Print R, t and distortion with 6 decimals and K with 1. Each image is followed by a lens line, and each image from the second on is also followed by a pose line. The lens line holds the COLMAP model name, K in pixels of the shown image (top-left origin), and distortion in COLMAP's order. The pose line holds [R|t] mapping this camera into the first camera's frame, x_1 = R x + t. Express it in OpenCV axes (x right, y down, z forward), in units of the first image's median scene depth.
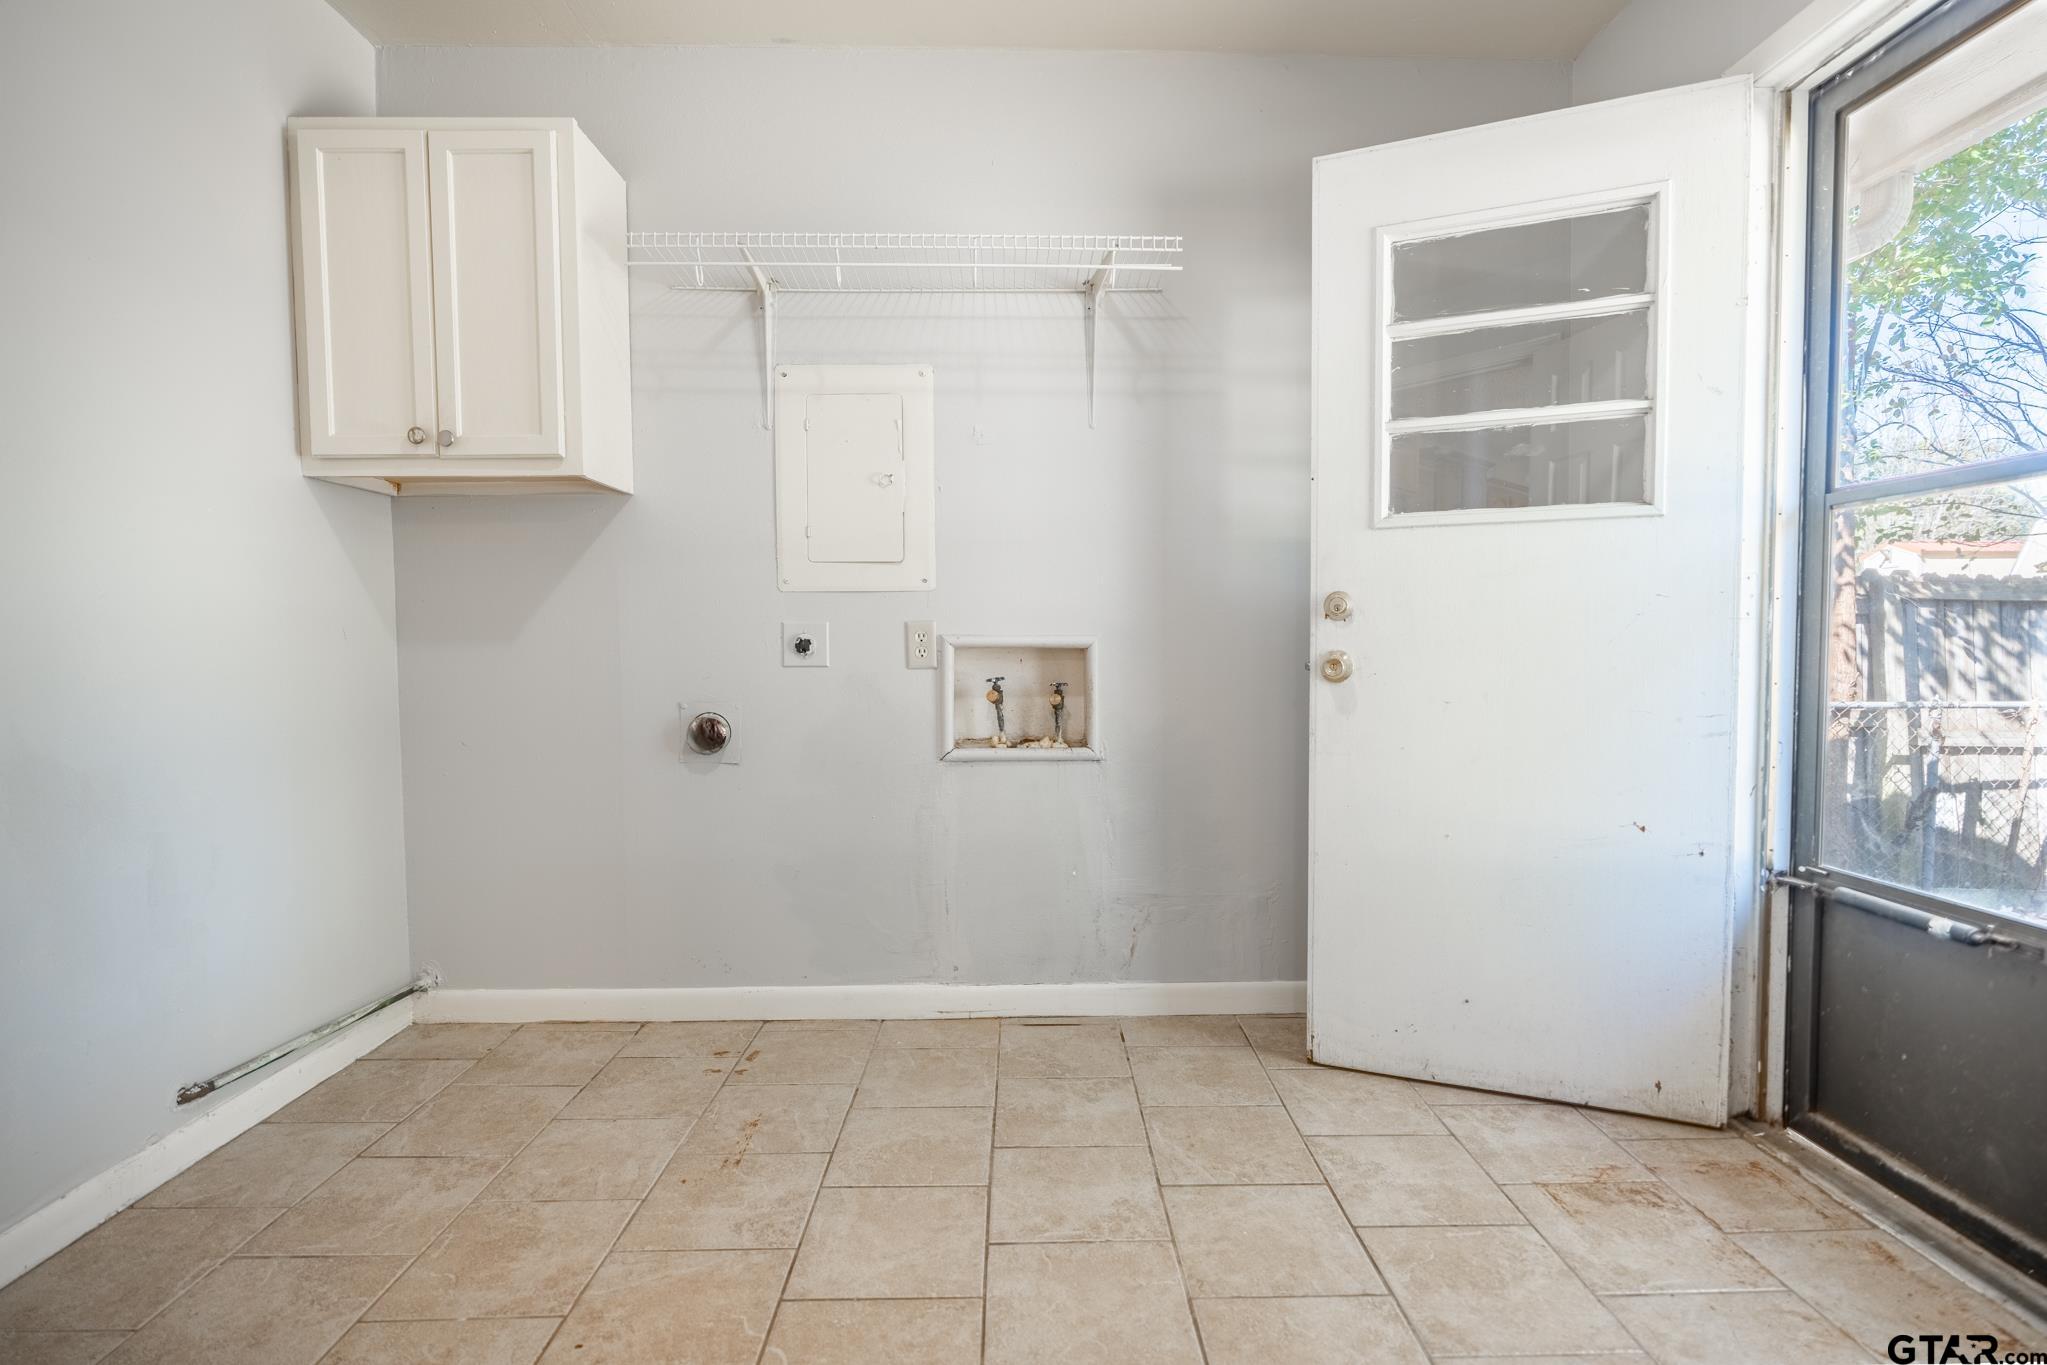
lens RADIAL K [[984.5, 0, 1025.2], [0, 984.5, 681.1], [0, 0, 1]] dist [0.000947, 0.001313]
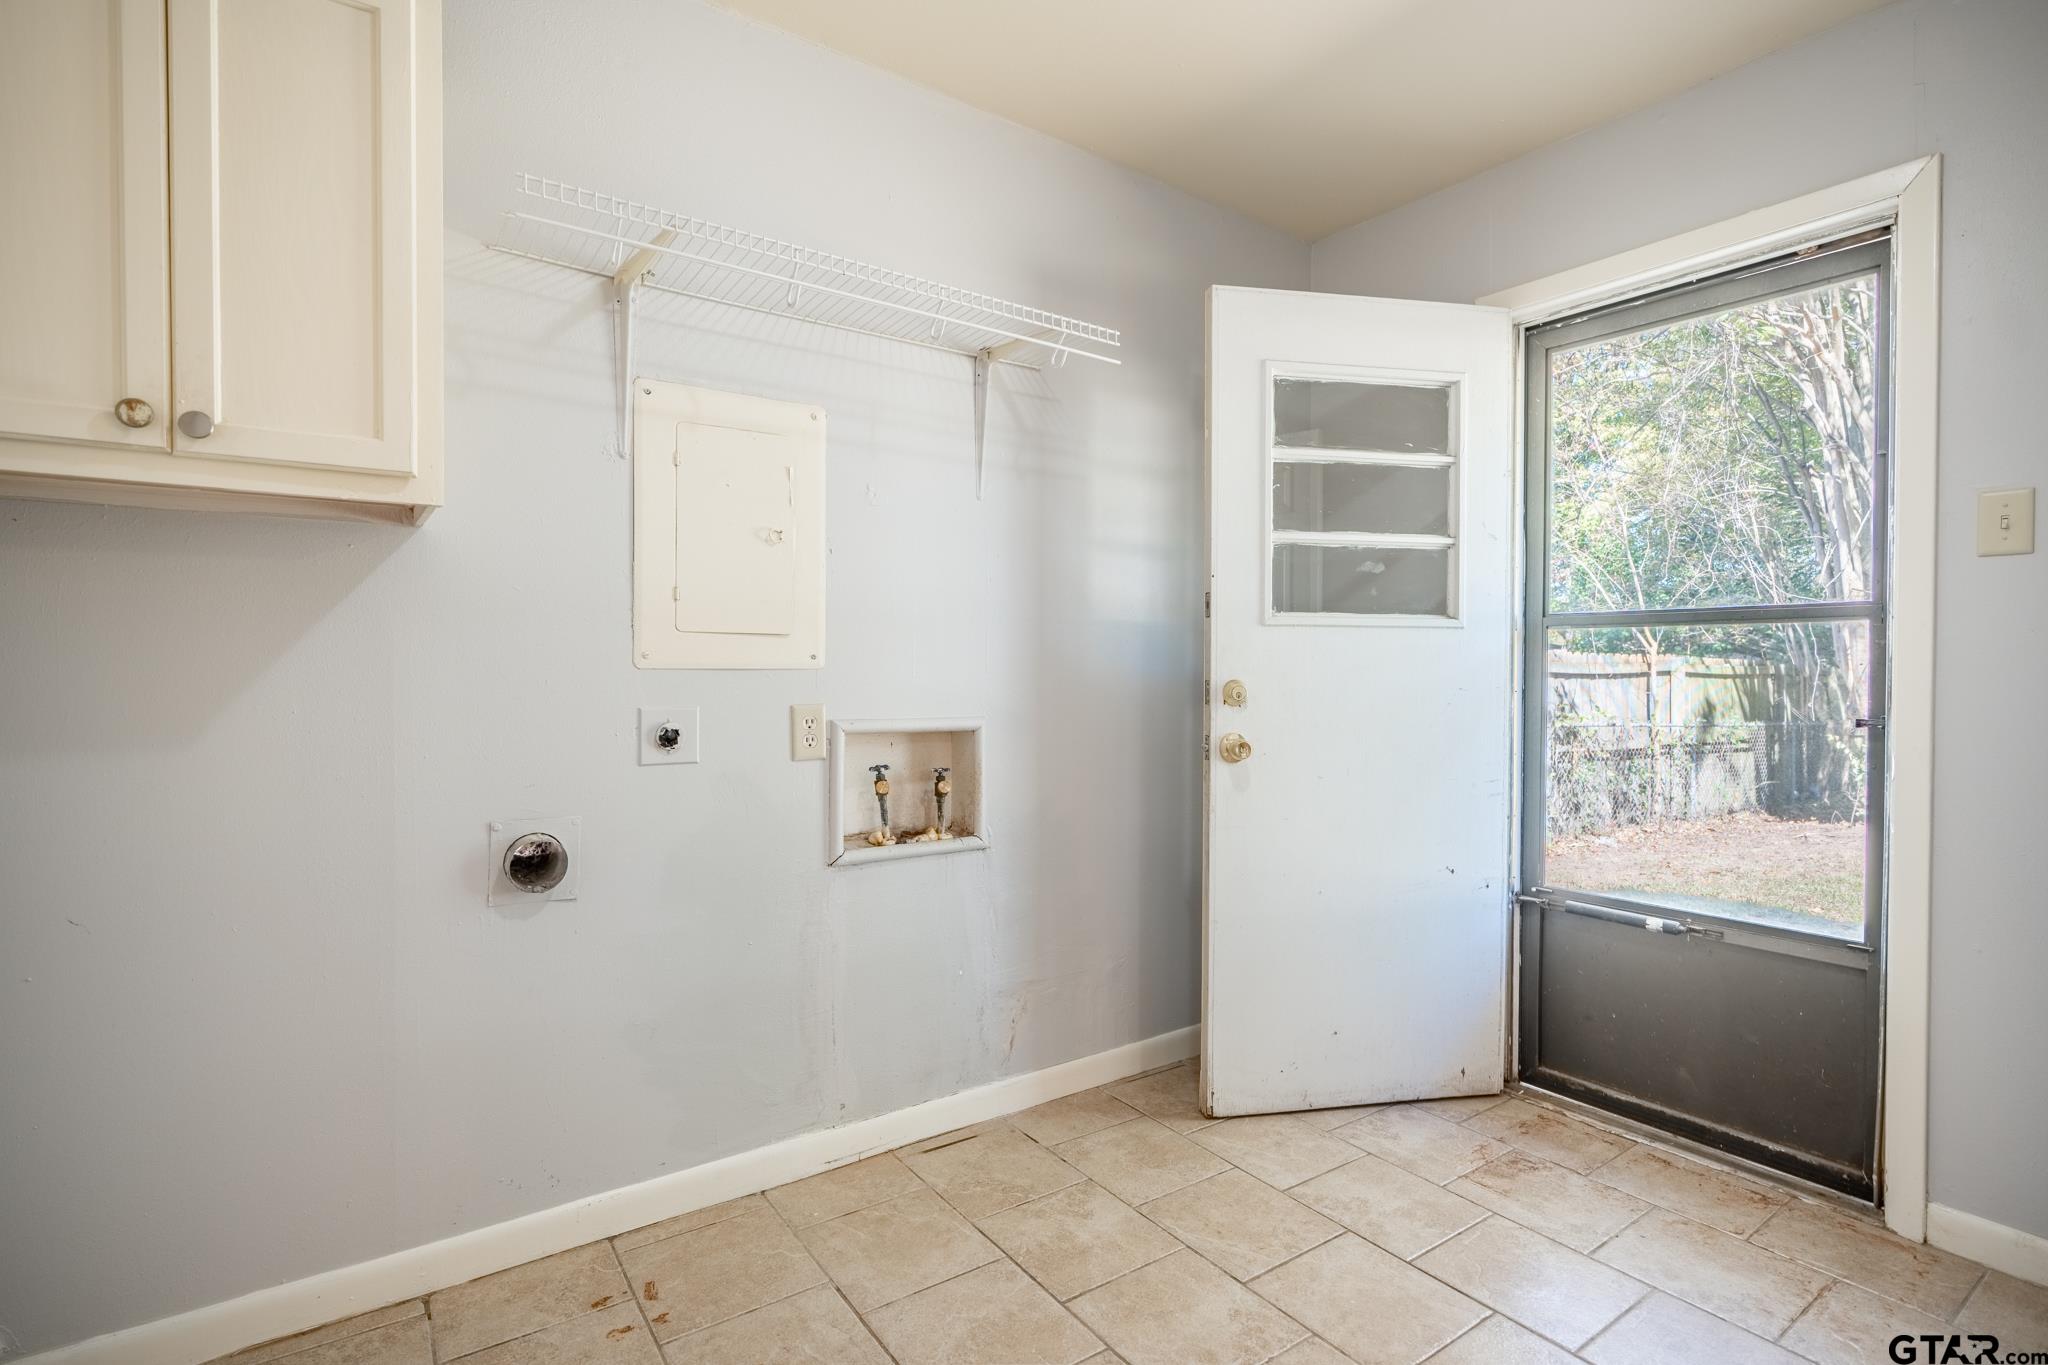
lens RADIAL K [[985.0, 0, 1020.4], [0, 985.0, 682.1], [0, 0, 1]] dist [0.000947, 0.001313]
pose [[0.830289, 0.000775, 0.557333, -0.492897], [0.015307, 0.999590, -0.024193, -0.065039], [-0.557123, 0.028618, 0.829937, 0.219661]]
